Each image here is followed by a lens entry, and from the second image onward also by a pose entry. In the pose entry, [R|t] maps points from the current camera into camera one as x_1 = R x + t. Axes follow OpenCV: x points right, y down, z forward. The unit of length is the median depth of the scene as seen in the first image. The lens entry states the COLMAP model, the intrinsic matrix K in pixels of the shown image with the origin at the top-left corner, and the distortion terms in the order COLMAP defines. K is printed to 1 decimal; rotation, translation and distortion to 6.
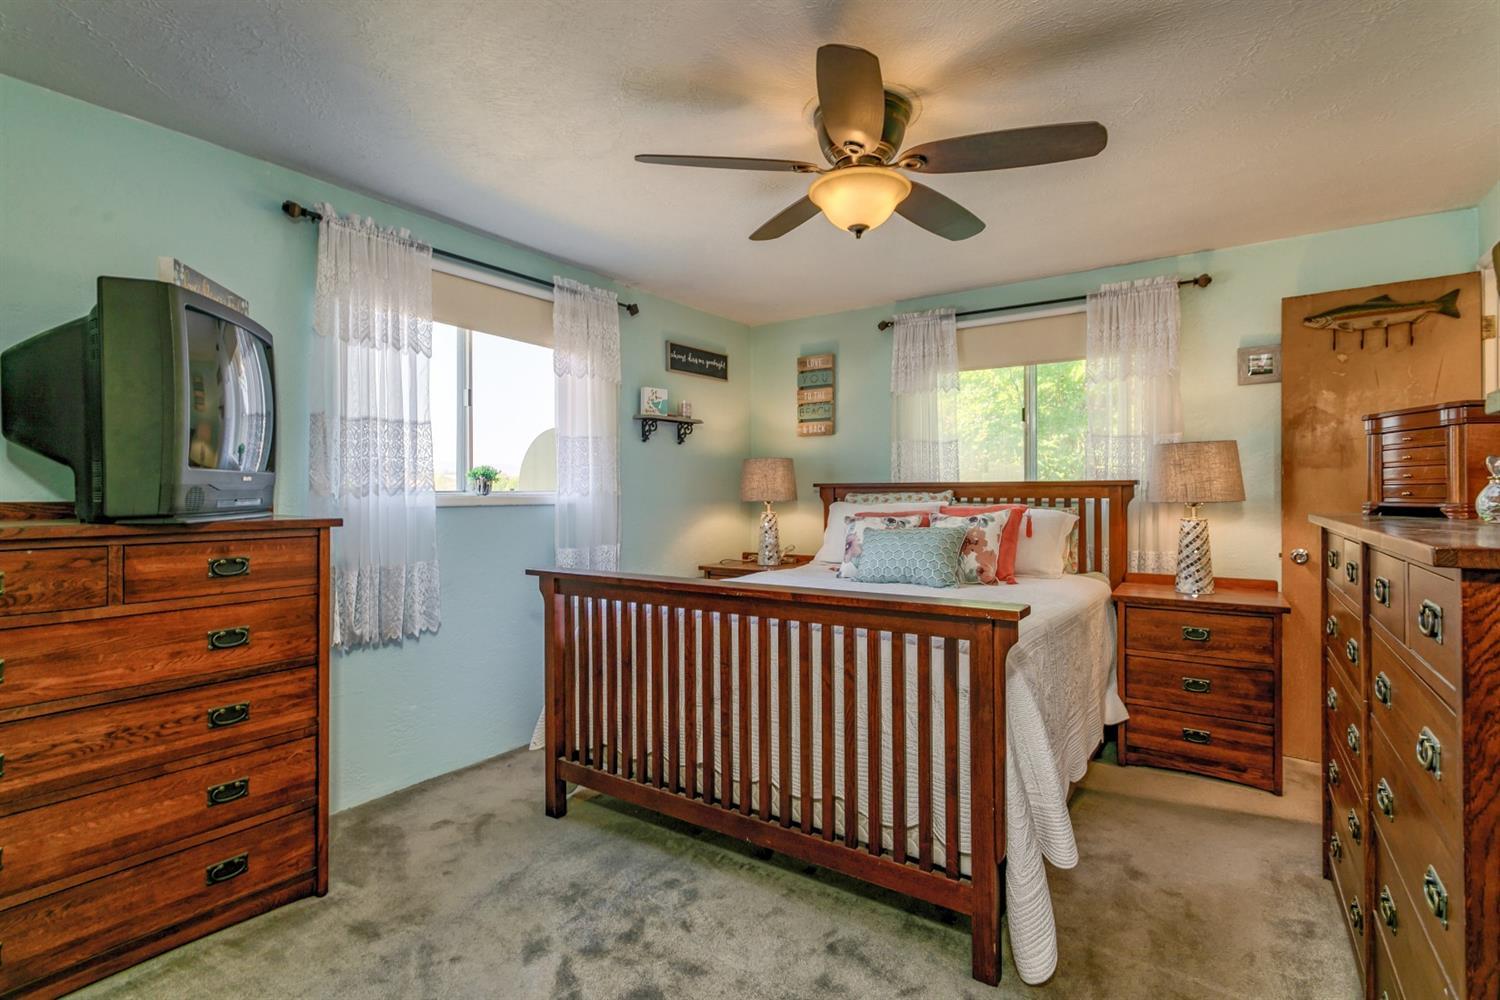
lens RADIAL K [[722.2, 0, 743.0], [0, 722.2, 490.4], [0, 0, 1]] dist [0.003063, 0.000777]
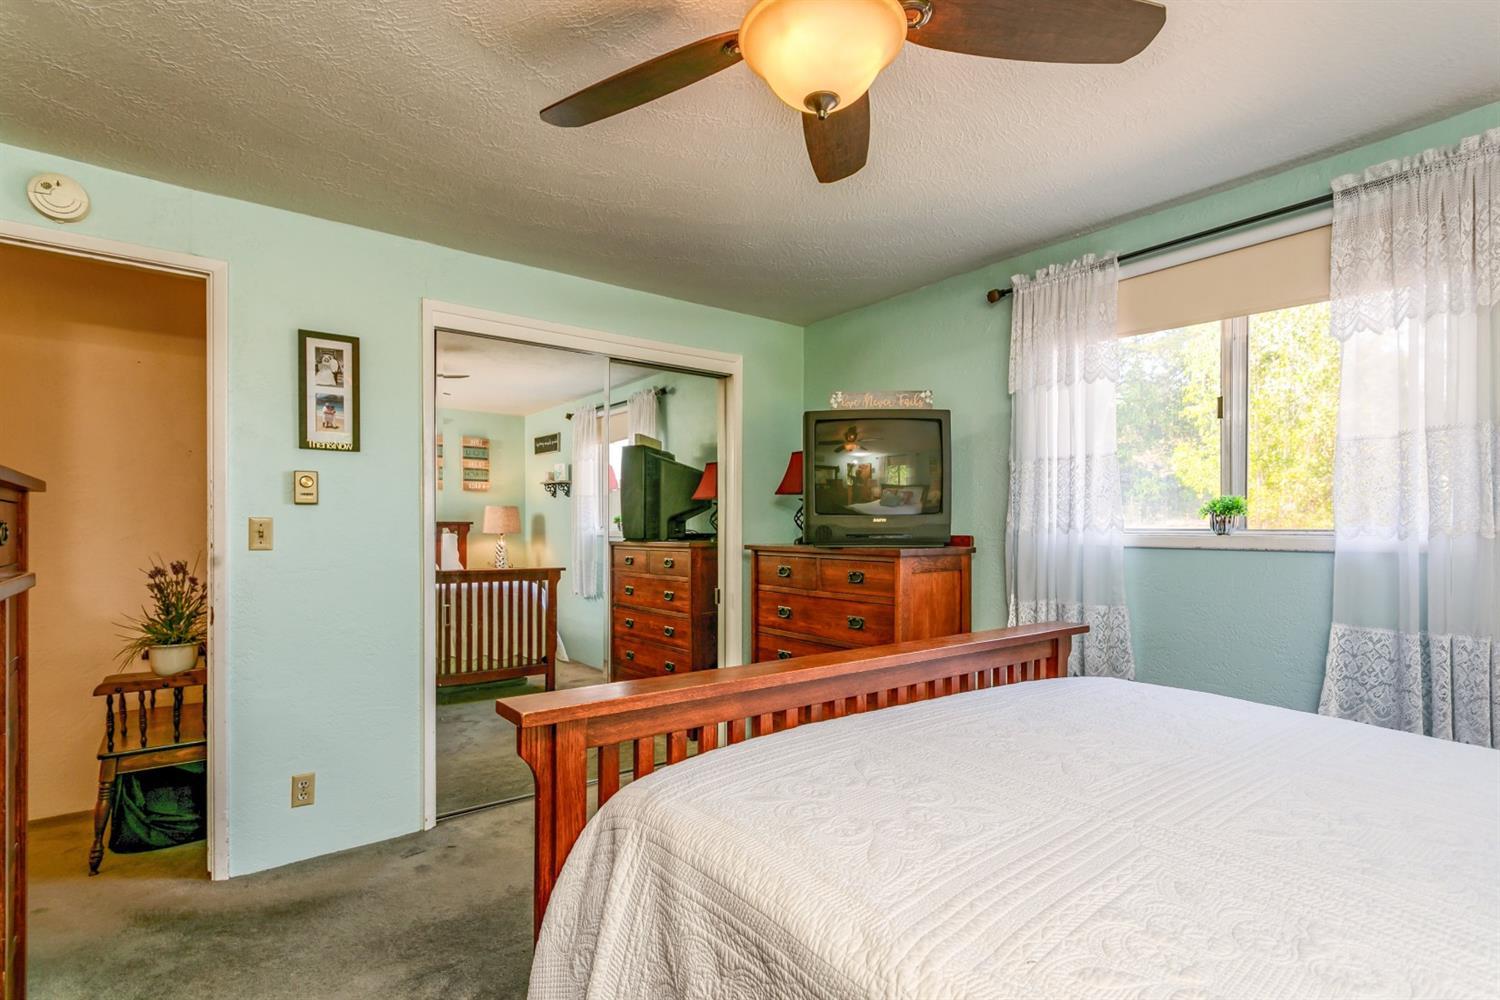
lens RADIAL K [[749.9, 0, 748.0], [0, 749.9, 520.6], [0, 0, 1]] dist [-0.000170, 0.000283]
pose [[-0.326071, -0.012330, -0.945265, 0.626144], [-0.002476, 0.999923, -0.012189, 0.002925], [0.945342, -0.001634, -0.326076, 0.916886]]
